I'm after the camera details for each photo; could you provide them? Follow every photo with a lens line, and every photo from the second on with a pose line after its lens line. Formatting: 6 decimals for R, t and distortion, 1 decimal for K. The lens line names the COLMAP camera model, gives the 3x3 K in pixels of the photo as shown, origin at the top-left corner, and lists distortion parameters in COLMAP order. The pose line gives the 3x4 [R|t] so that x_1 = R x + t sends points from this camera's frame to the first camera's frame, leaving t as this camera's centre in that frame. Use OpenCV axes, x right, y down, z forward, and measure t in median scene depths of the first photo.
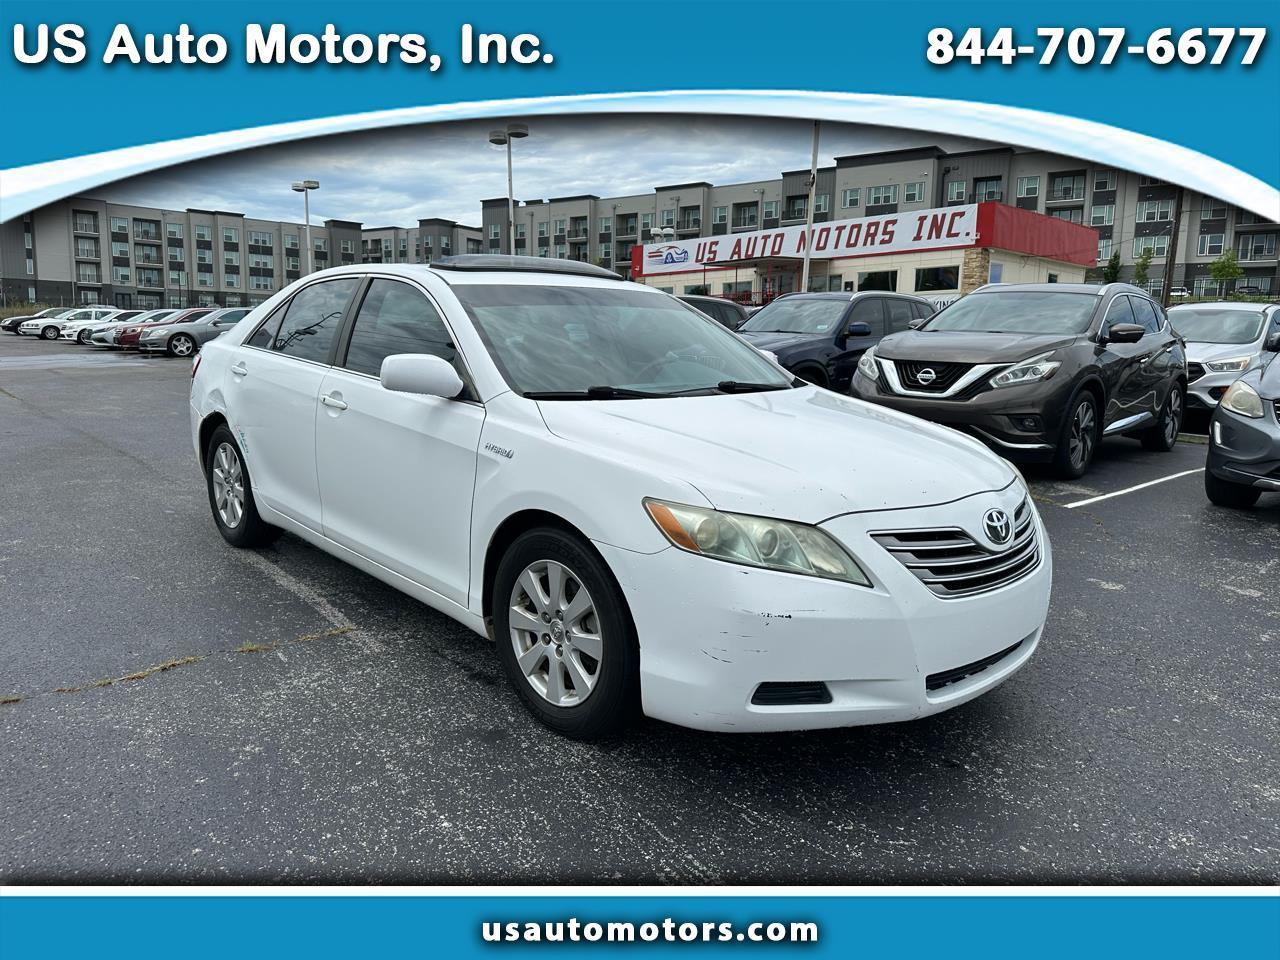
lens RADIAL K [[904.0, 0, 642.1], [0, 904.0, 479.4], [0, 0, 1]] dist [0.053733, -0.074839]
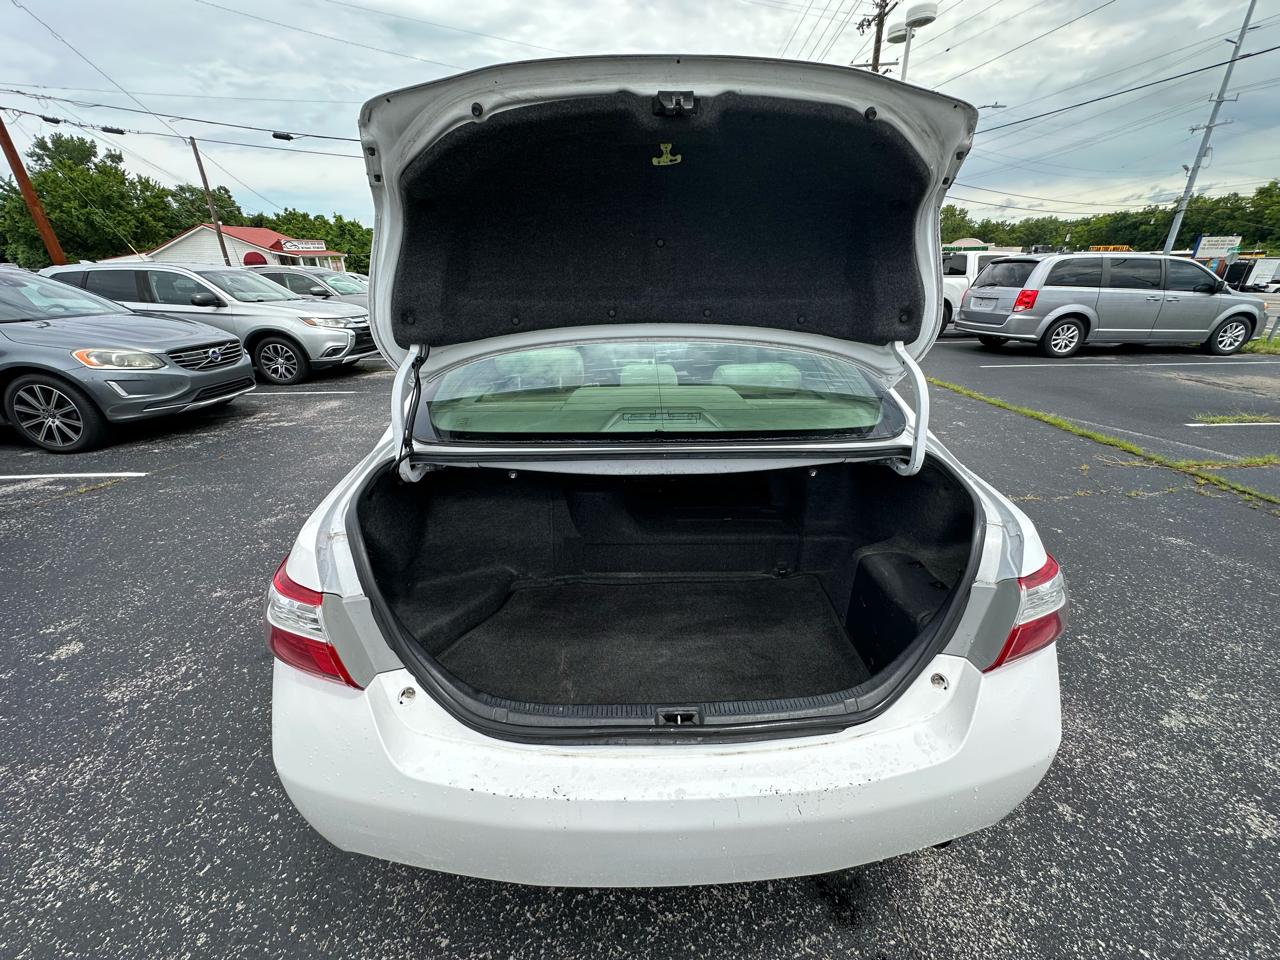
lens RADIAL K [[512.1, 0, 640.0], [0, 512.1, 480.0], [0, 0, 1]] dist [-0.004108, 0.000672]
pose [[-0.761824, -0.261944, 0.592461, -0.075828], [0.102792, 0.854124, 0.509809, -0.043884], [-0.639577, 0.449285, -0.623767, 0.192309]]
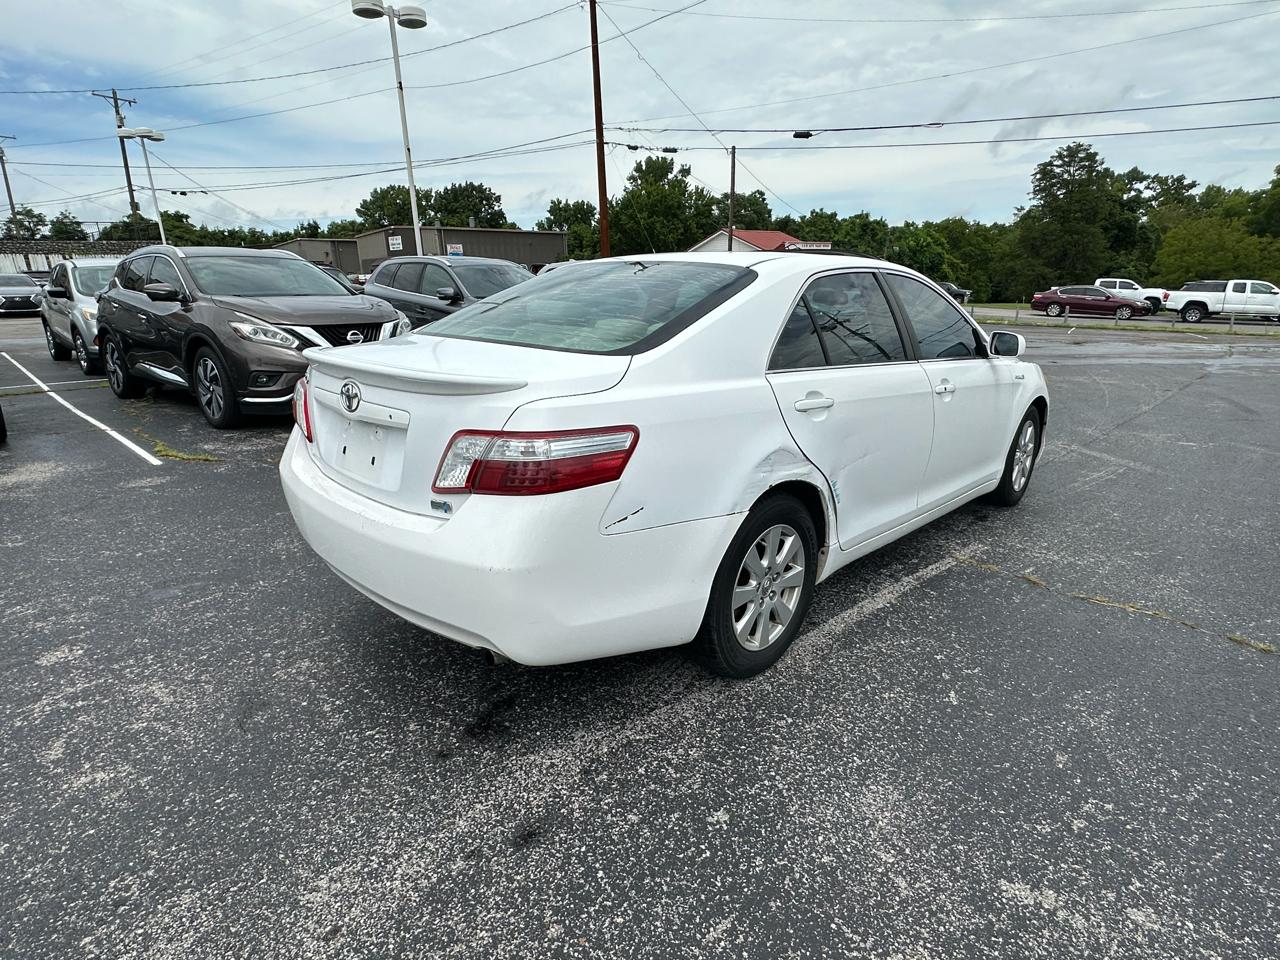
lens RADIAL K [[698.8, 0, 638.2], [0, 698.8, 480.4], [0, 0, 1]] dist [-0.001713, 0.000762]
pose [[-0.062689, -0.297968, 0.952515, -0.129566], [0.169210, 0.937402, 0.304377, -0.033787], [-0.983584, 0.180256, -0.008346, 0.154436]]
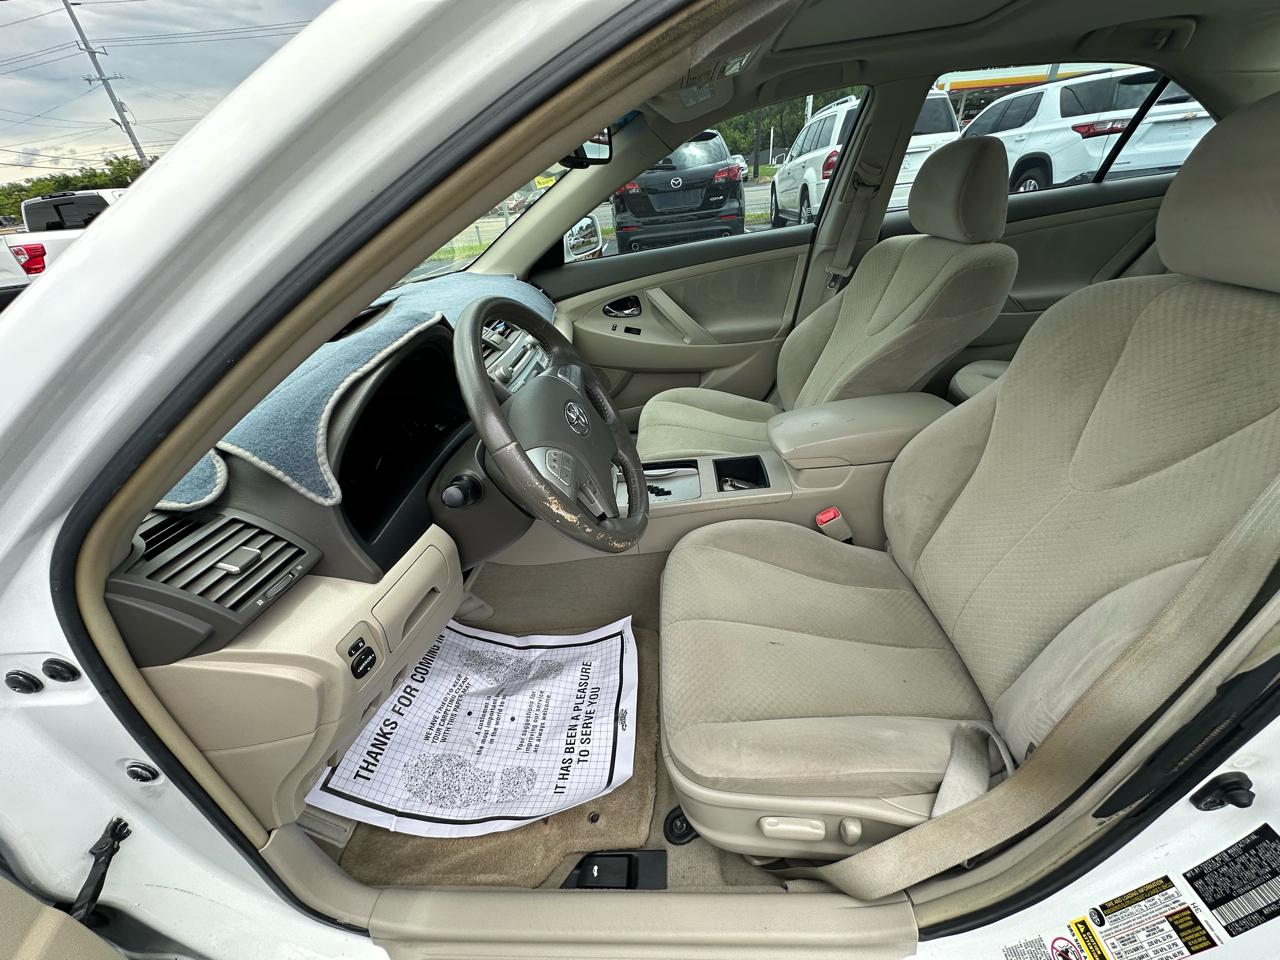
lens RADIAL K [[512.1, 0, 640.0], [0, 512.1, 480.0], [0, 0, 1]] dist [-0.004108, 0.000672]
pose [[-0.709767, 0.396848, -0.582016, 0.013689], [-0.044493, 0.799310, 0.599269, -0.022896], [0.703030, 0.451237, -0.549667, 0.139514]]
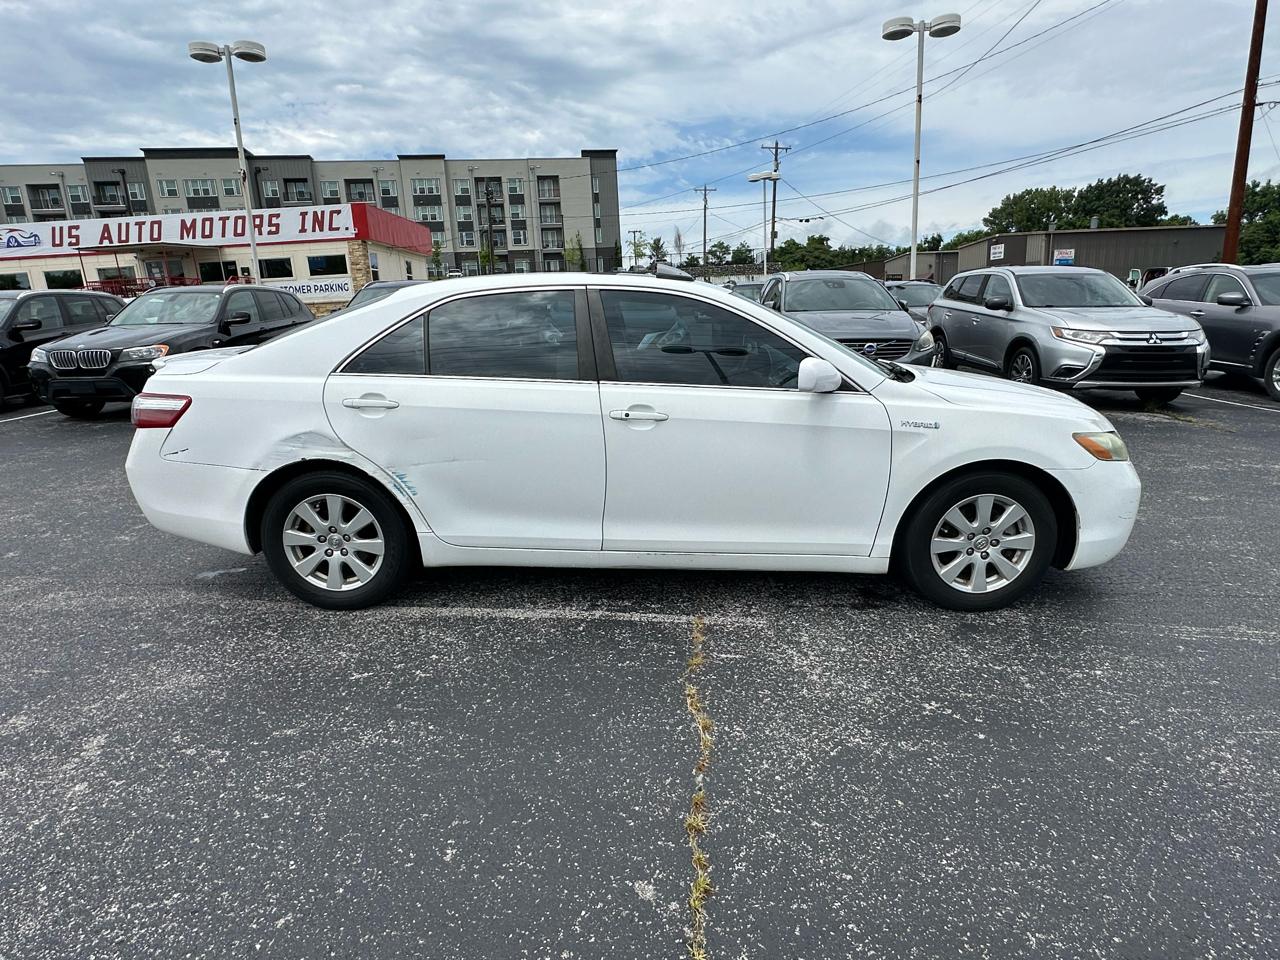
lens RADIAL K [[698.7, 0, 636.2], [0, 698.7, 479.8], [0, 0, 1]] dist [-0.005061, 0.002170]
pose [[0.692010, -0.217945, 0.688202, -0.098643], [0.158770, 0.975943, 0.149421, -0.014595], [-0.704211, 0.005865, 0.709966, 0.049476]]
